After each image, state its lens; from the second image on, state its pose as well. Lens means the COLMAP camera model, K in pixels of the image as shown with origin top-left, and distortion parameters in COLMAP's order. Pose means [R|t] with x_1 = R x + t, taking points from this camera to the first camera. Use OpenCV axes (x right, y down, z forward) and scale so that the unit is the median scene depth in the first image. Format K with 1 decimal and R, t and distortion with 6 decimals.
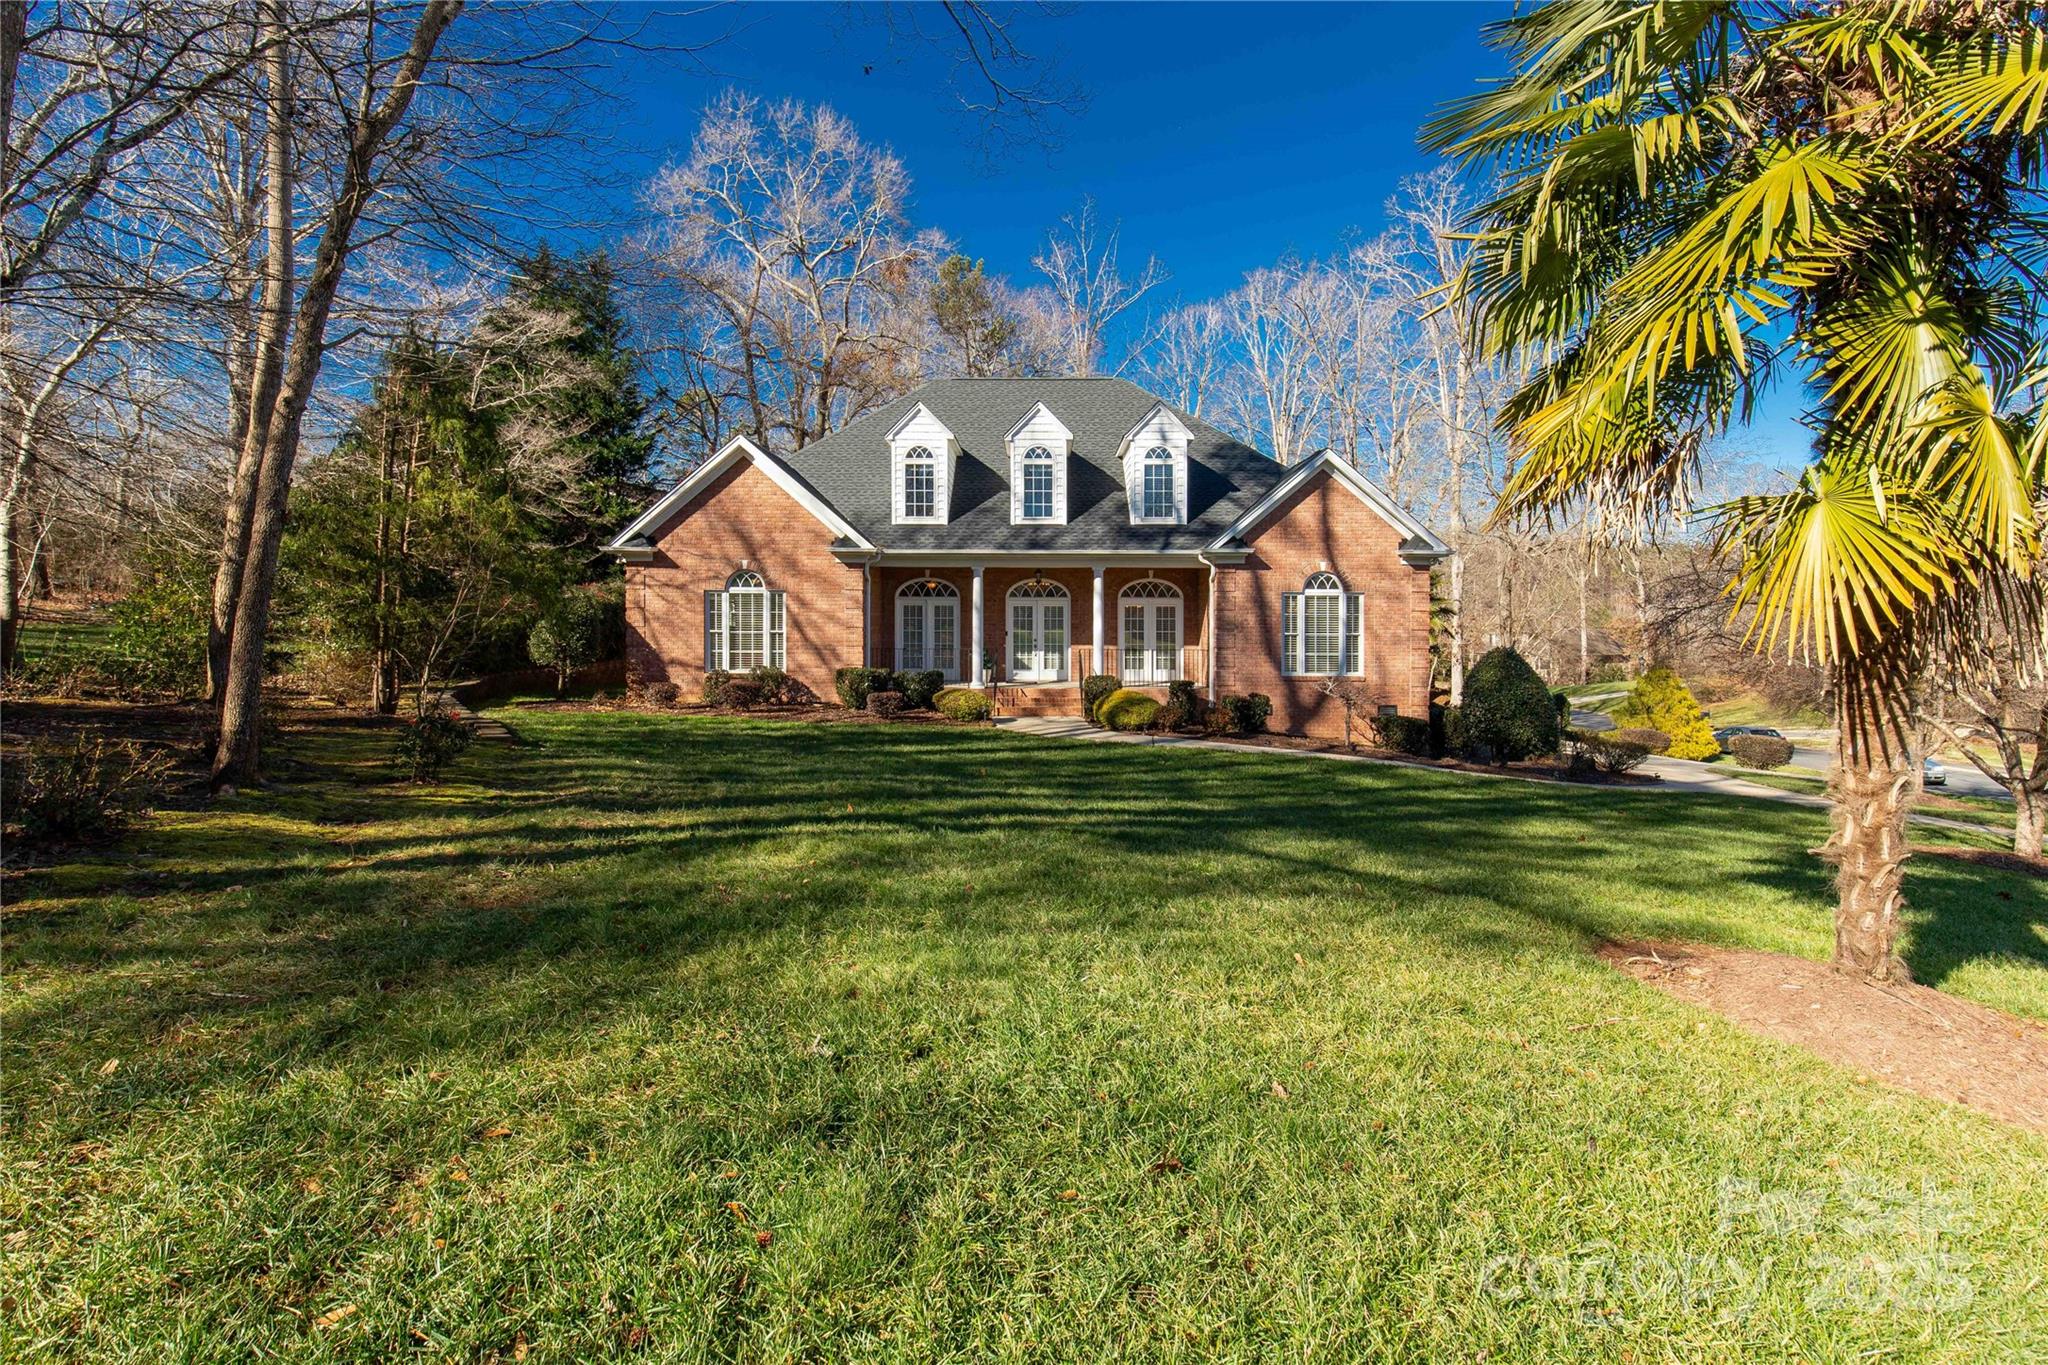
lens RADIAL K [[918.8, 0, 1023.7], [0, 918.8, 640.4], [0, 0, 1]] dist [0.000429, -0.000556]
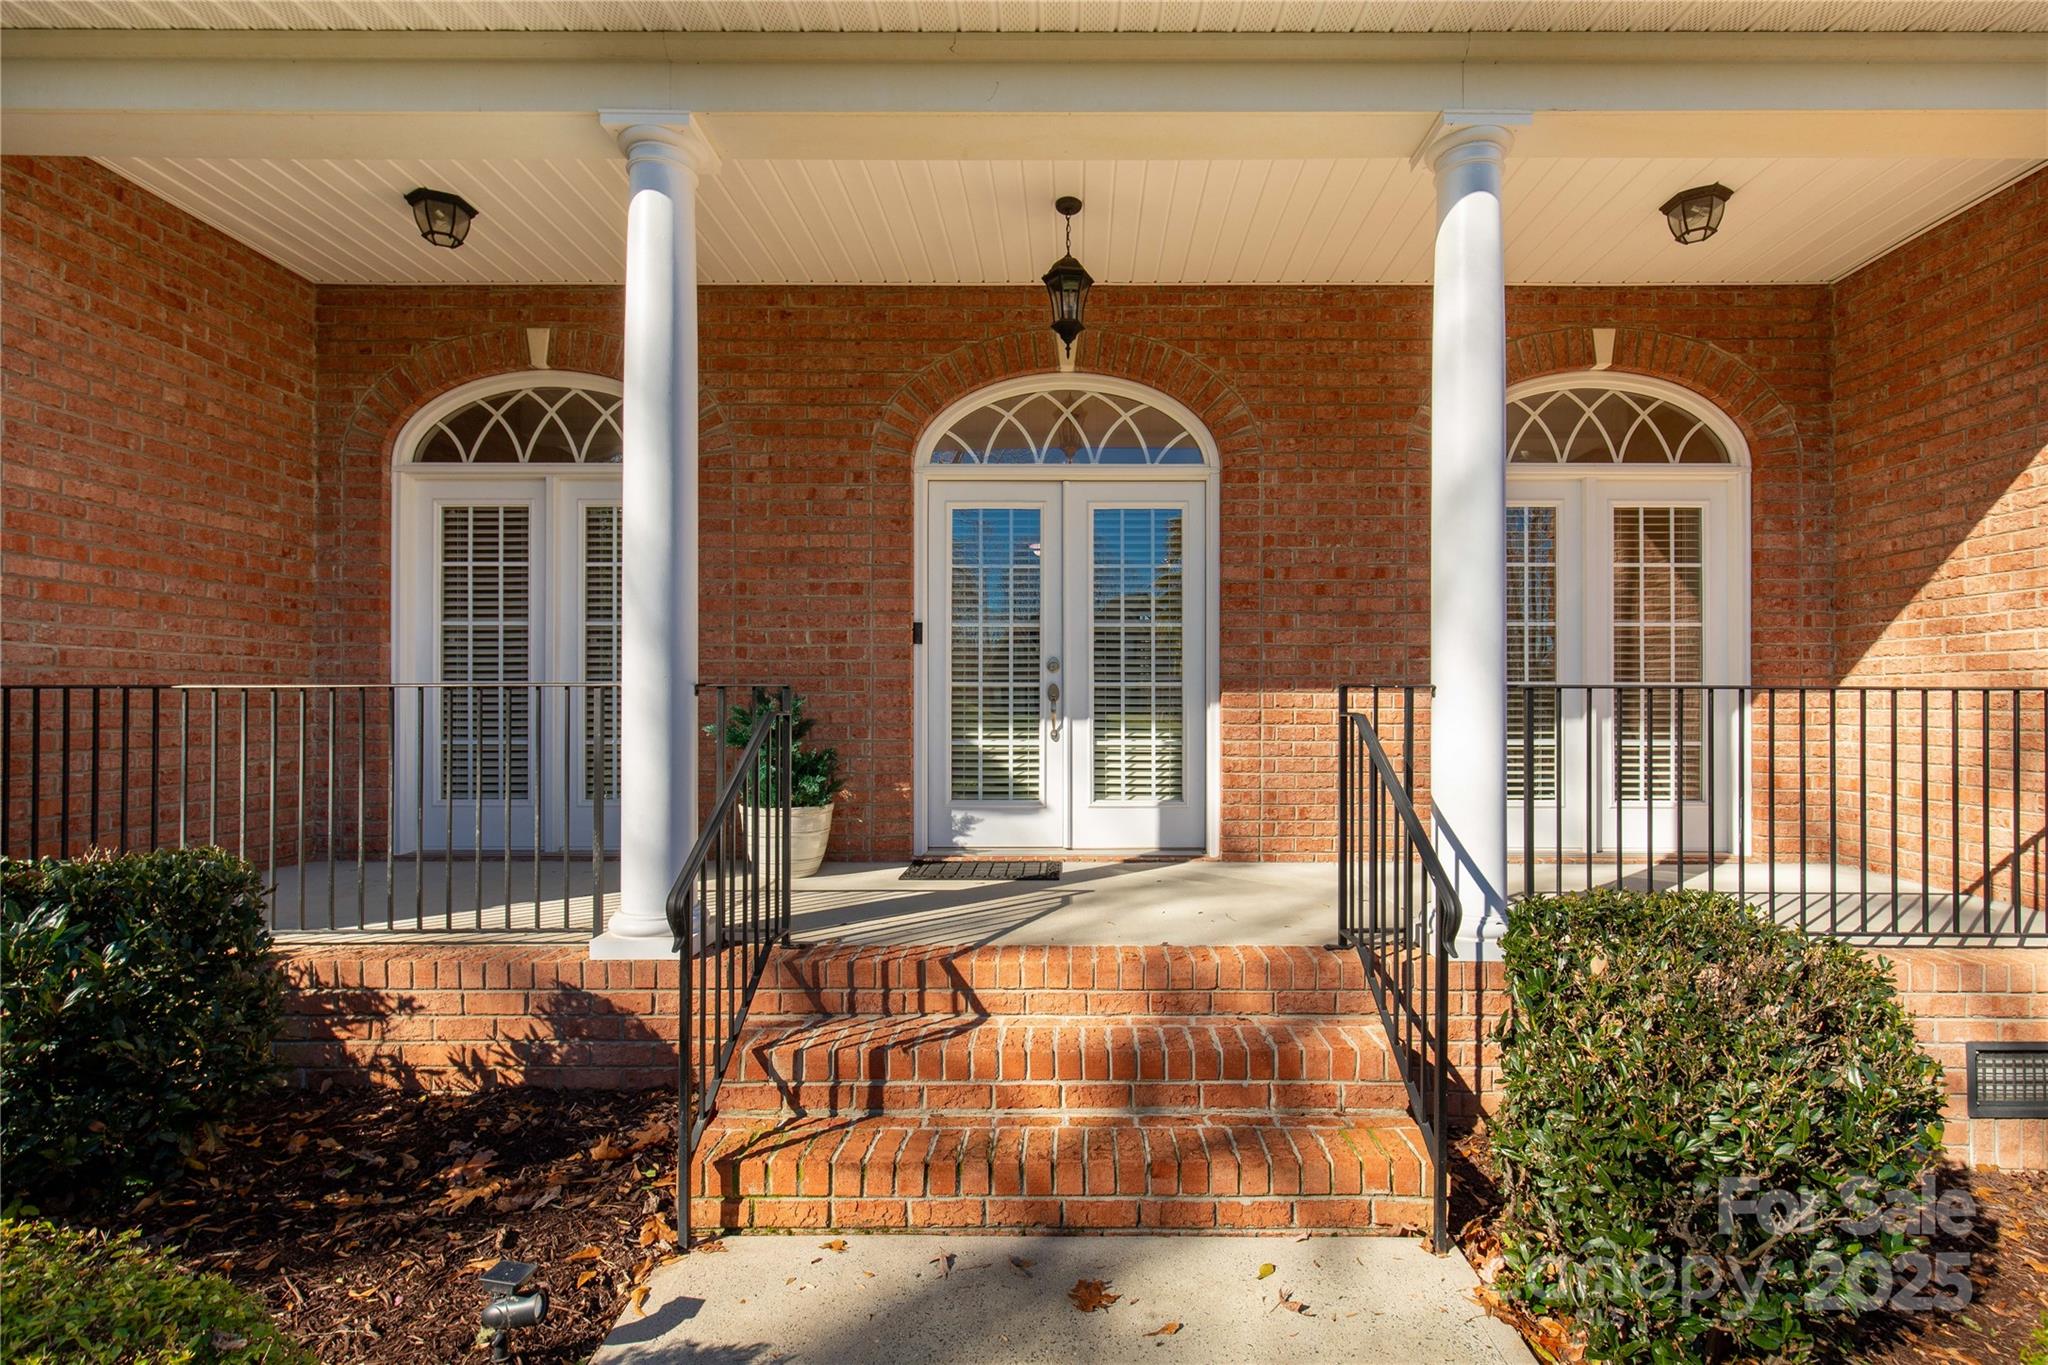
lens RADIAL K [[918.8, 0, 1030.3], [0, 918.8, 694.6], [0, 0, 1]] dist [0.000429, -0.000556]
pose [[0.999899, -0.003435, -0.013814, 0.010610], [0.002628, 0.998311, -0.058045, 0.020587], [0.013990, 0.058003, 0.998218, 0.862128]]
